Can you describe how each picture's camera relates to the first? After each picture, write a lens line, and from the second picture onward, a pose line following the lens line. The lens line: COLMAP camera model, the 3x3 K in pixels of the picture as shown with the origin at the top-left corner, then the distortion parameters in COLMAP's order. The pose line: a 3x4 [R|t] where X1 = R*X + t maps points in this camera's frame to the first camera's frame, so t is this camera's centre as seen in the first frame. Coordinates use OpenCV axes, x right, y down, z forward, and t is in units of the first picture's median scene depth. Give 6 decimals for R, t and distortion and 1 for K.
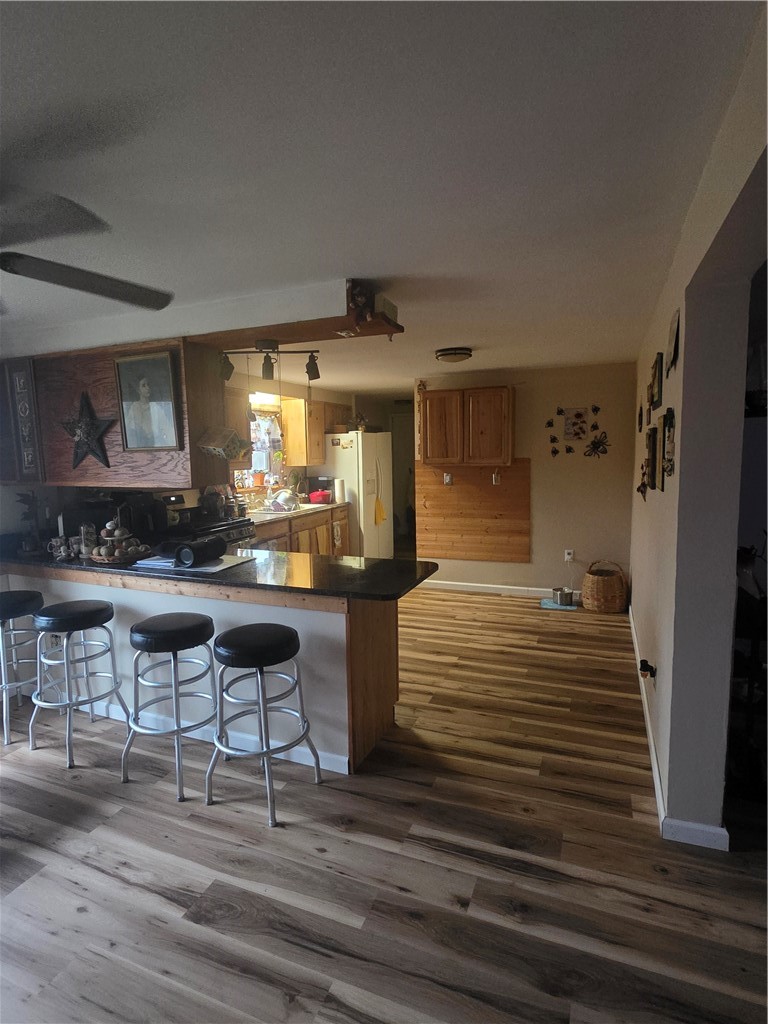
lens RADIAL K [[546.3, 0, 375.6], [0, 546.3, 509.5], [0, 0, 1]] dist [0.002546, 0.002142]
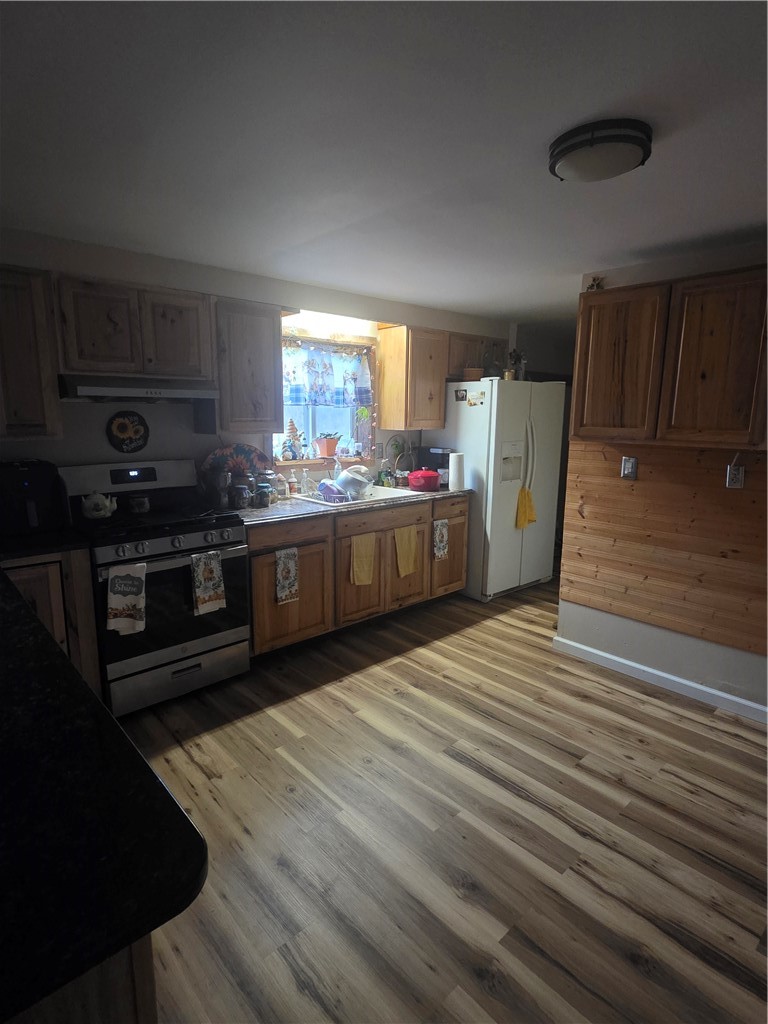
lens RADIAL K [[546.3, 0, 378.0], [0, 546.3, 512.9], [0, 0, 1]] dist [0.002546, 0.002142]
pose [[0.903645, 0.106522, -0.414824, 0.150393], [-0.073529, 0.992781, 0.094759, -0.049379], [0.421924, -0.055127, 0.904954, 0.462285]]
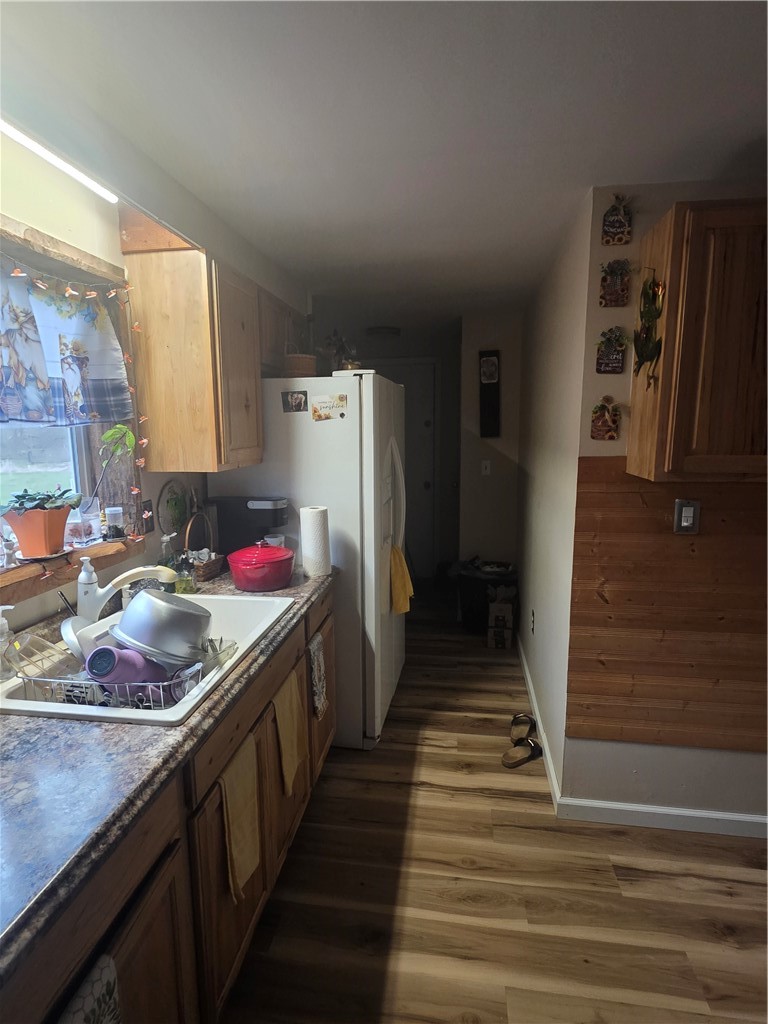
lens RADIAL K [[546.3, 0, 375.9], [0, 546.3, 516.3], [0, 0, 1]] dist [0.002546, 0.002142]
pose [[0.970248, -0.026532, 0.240654, -0.136225], [0.014109, 0.998484, 0.053196, -0.083302], [-0.241700, -0.048217, 0.969152, 0.799262]]
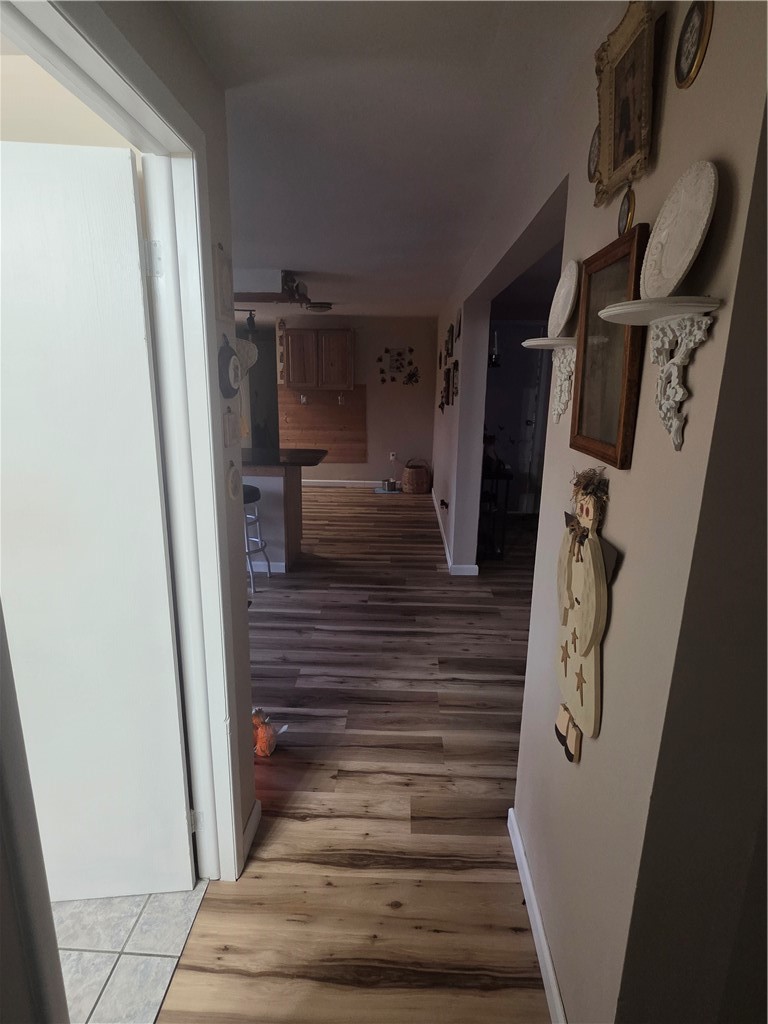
lens RADIAL K [[546.3, 0, 379.4], [0, 546.3, 509.2], [0, 0, 1]] dist [0.002546, 0.002142]
pose [[0.939229, -0.052411, 0.339268, -0.166018], [0.007091, 0.991028, 0.133467, 0.032114], [-0.343219, -0.122950, 0.931173, -0.319380]]
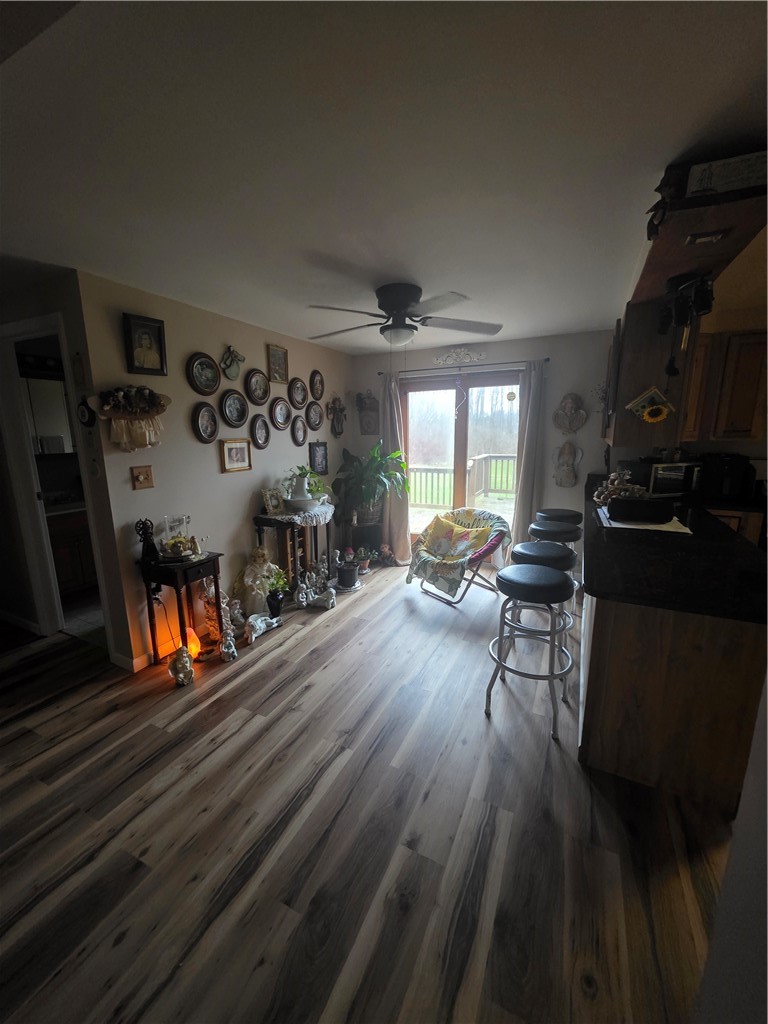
lens RADIAL K [[408.9, 0, 379.5], [0, 408.9, 513.0], [0, 0, 1]] dist [0.003395, 0.000310]
pose [[-0.067484, 0.221089, -0.972916, 0.278127], [-0.097603, 0.968999, 0.226969, -0.027769], [0.992935, 0.110276, -0.043813, 0.314566]]
